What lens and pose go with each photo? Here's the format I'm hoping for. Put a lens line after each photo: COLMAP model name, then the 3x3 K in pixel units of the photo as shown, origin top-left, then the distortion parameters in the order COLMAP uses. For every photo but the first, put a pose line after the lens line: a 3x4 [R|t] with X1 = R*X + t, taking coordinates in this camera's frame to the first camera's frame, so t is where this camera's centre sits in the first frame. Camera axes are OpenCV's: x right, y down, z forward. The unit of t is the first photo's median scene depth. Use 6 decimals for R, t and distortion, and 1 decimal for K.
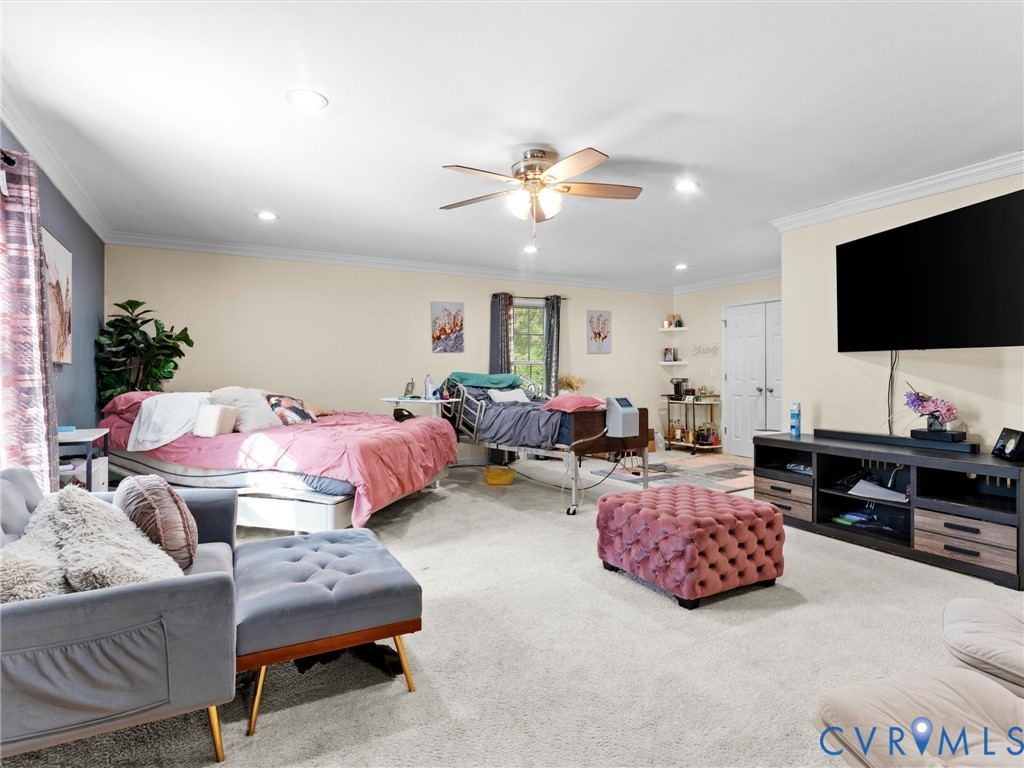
lens RADIAL K [[473.1, 0, 501.7], [0, 473.1, 377.7], [0, 0, 1]] dist [-0.001787, -0.000812]
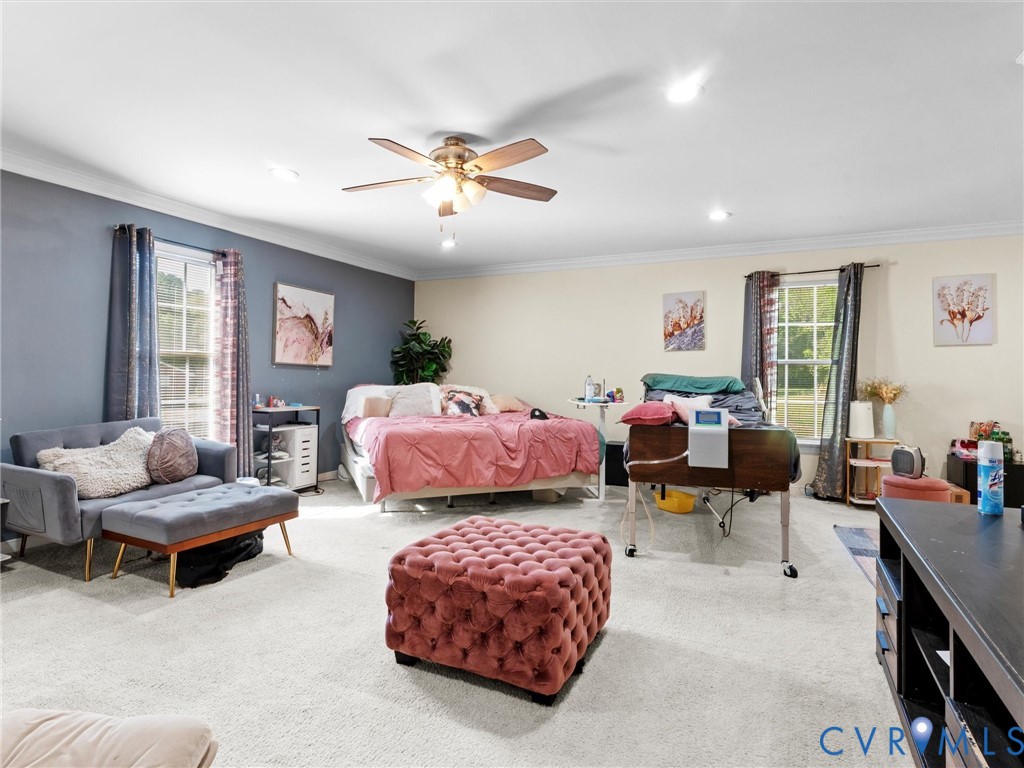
lens RADIAL K [[494.1, 0, 512.7], [0, 494.1, 371.2], [0, 0, 1]] dist [-0.000558, -0.000109]
pose [[0.664994, 0.004920, -0.746832, 0.354324], [-0.017617, 0.999803, -0.009100, -0.002316], [0.746641, 0.019208, 0.664950, 0.173672]]
